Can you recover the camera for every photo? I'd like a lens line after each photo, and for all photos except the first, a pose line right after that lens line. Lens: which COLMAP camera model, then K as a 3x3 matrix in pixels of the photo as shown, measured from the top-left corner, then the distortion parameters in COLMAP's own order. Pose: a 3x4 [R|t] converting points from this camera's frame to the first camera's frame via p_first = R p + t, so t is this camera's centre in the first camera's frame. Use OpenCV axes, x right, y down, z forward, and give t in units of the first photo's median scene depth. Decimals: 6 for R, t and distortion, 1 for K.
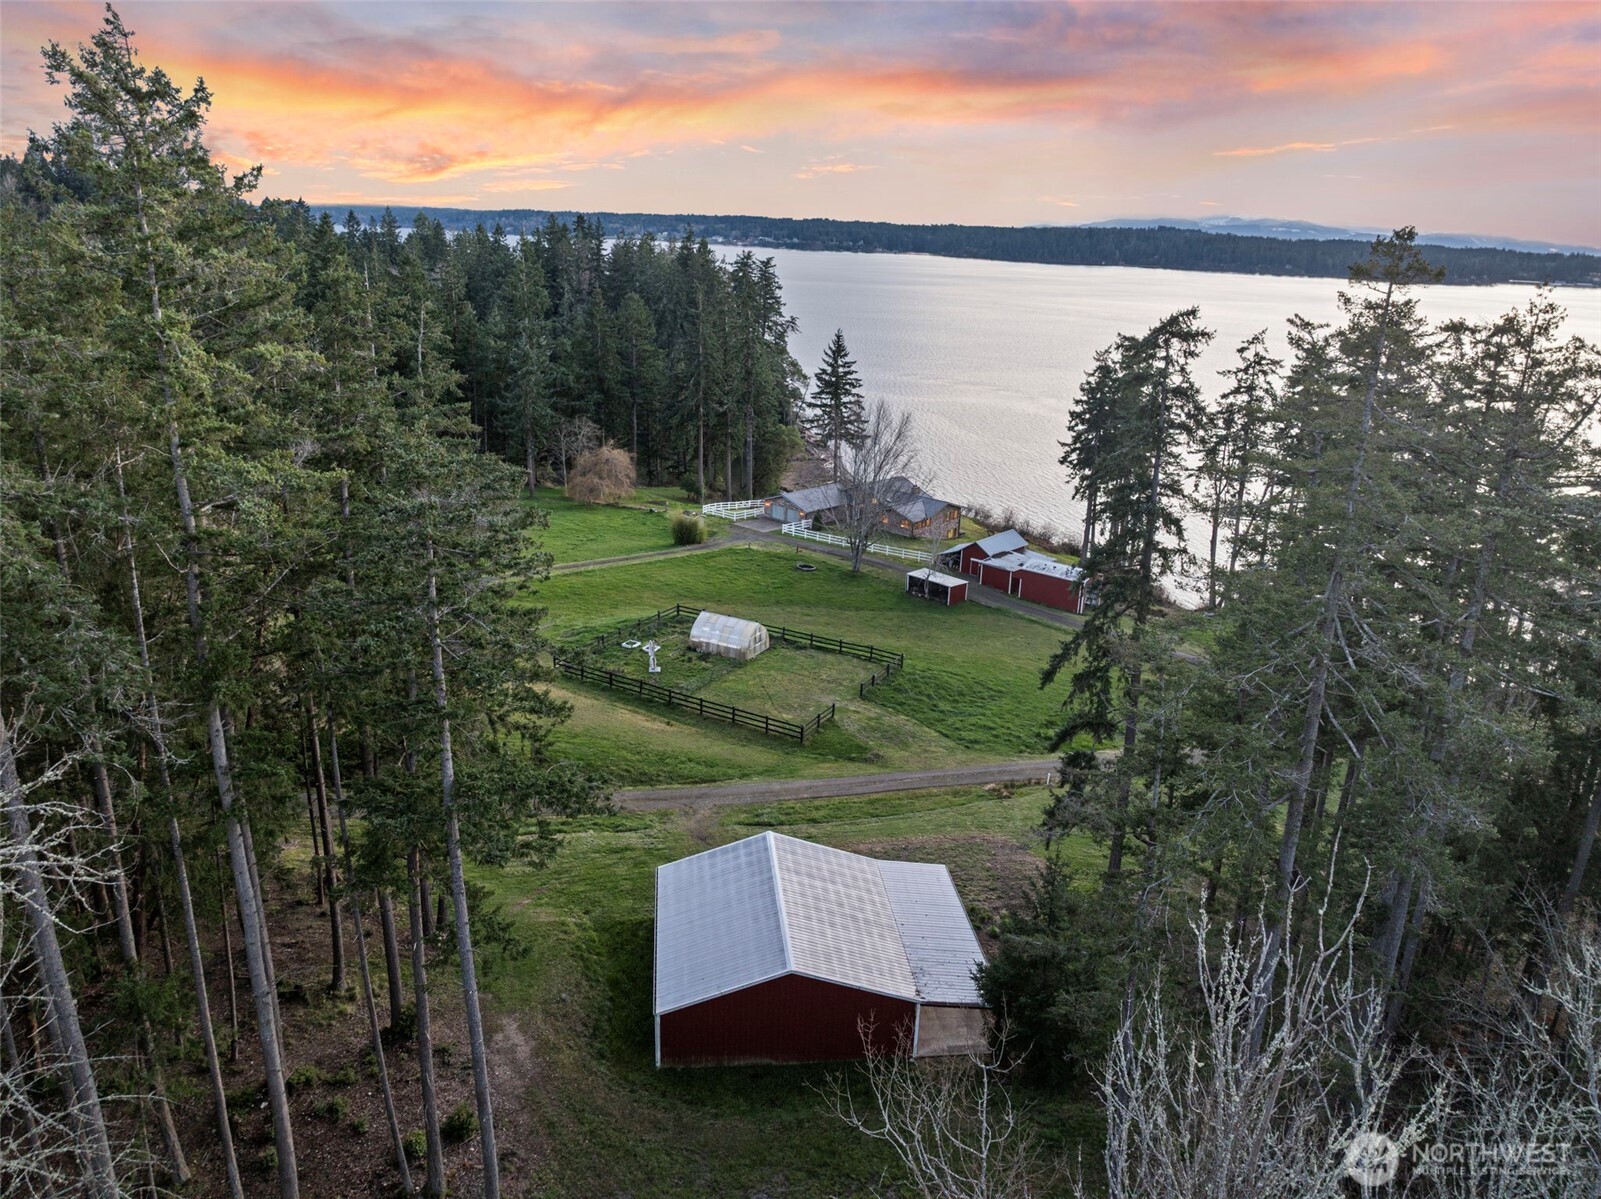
lens RADIAL K [[1236.2, 0, 800.5], [0, 1236.2, 599.5], [0, 0, 1]] dist [-0.007351, -0.001692]
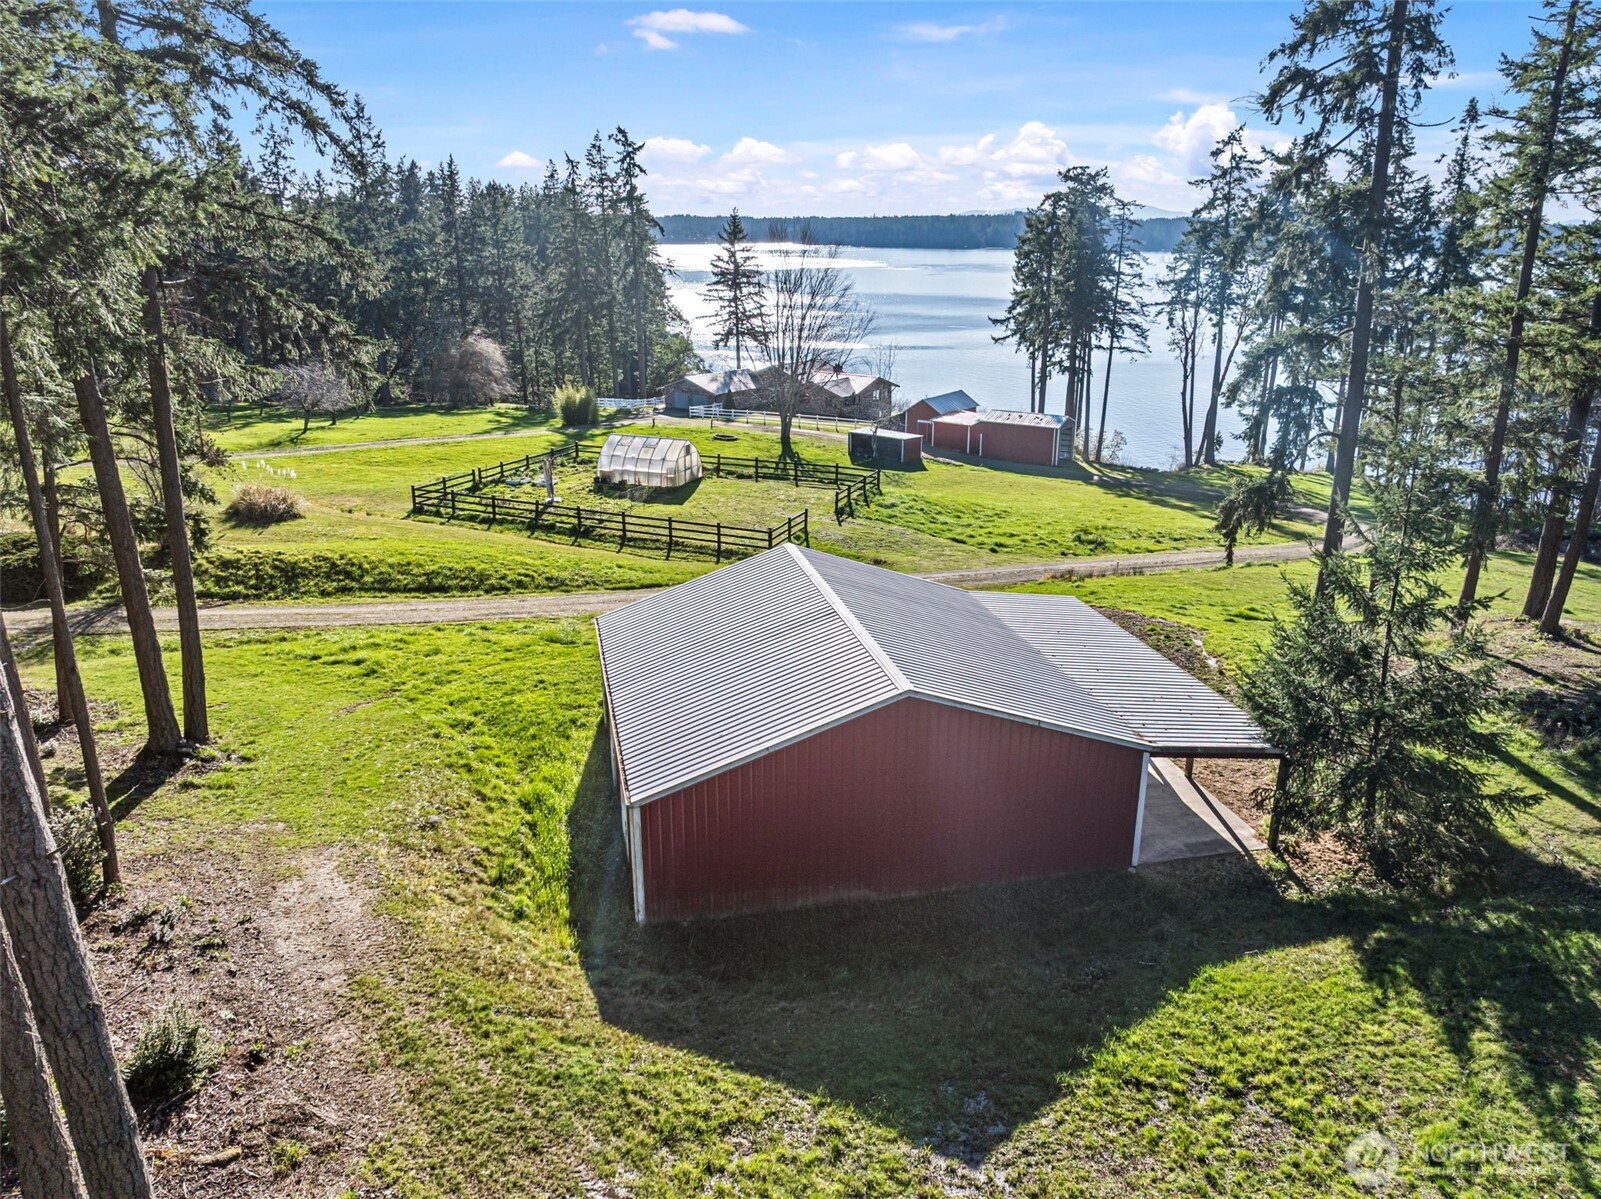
lens RADIAL K [[1236.2, 0, 800.5], [0, 1236.2, 599.5], [0, 0, 1]] dist [-0.007351, -0.001692]
pose [[0.993529, -0.068192, 0.090831, -0.029474], [0.068085, 0.997670, 0.004284, 0.085141], [-0.090911, 0.001928, 0.995857, 0.172037]]
